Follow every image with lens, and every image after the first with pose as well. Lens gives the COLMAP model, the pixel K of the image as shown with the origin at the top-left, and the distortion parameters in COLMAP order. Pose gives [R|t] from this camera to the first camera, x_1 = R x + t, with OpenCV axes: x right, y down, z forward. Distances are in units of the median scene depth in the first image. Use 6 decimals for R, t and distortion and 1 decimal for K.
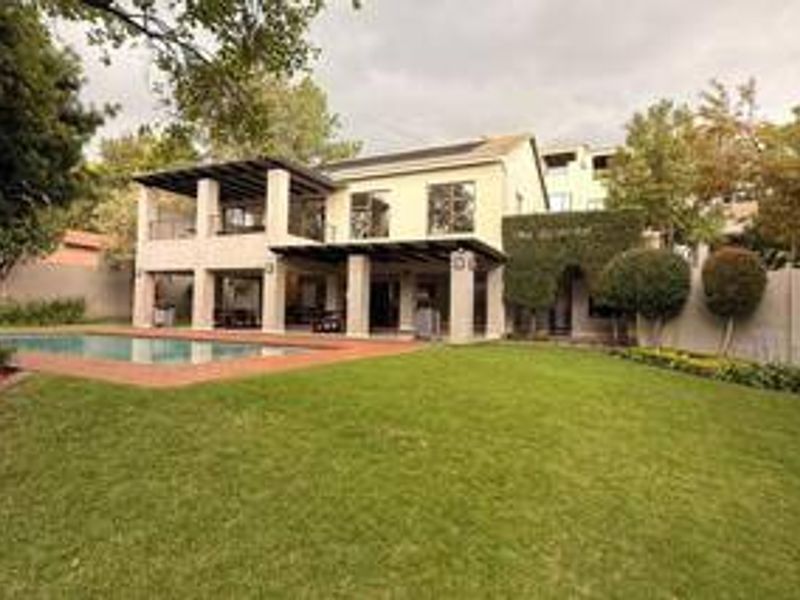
lens RADIAL K [[827.8, 0, 388.9], [0, 827.8, 300.2], [0, 0, 1]] dist [0.132934, -0.228461]
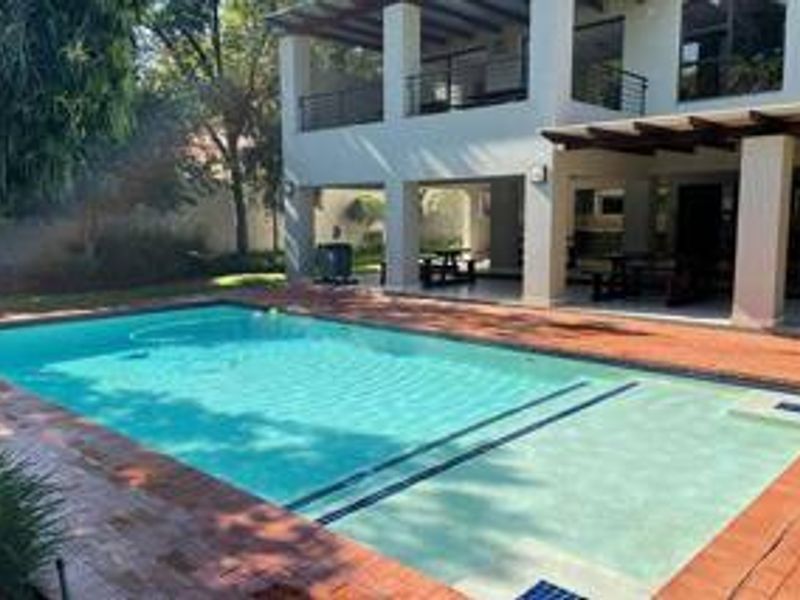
lens RADIAL K [[827.8, 0, 388.9], [0, 827.8, 300.2], [0, 0, 1]] dist [0.132934, -0.228461]
pose [[0.979467, -0.001574, -0.201599, -0.123156], [0.025096, 0.993143, 0.114178, -0.022034], [0.200037, -0.116892, 0.972790, 0.472928]]
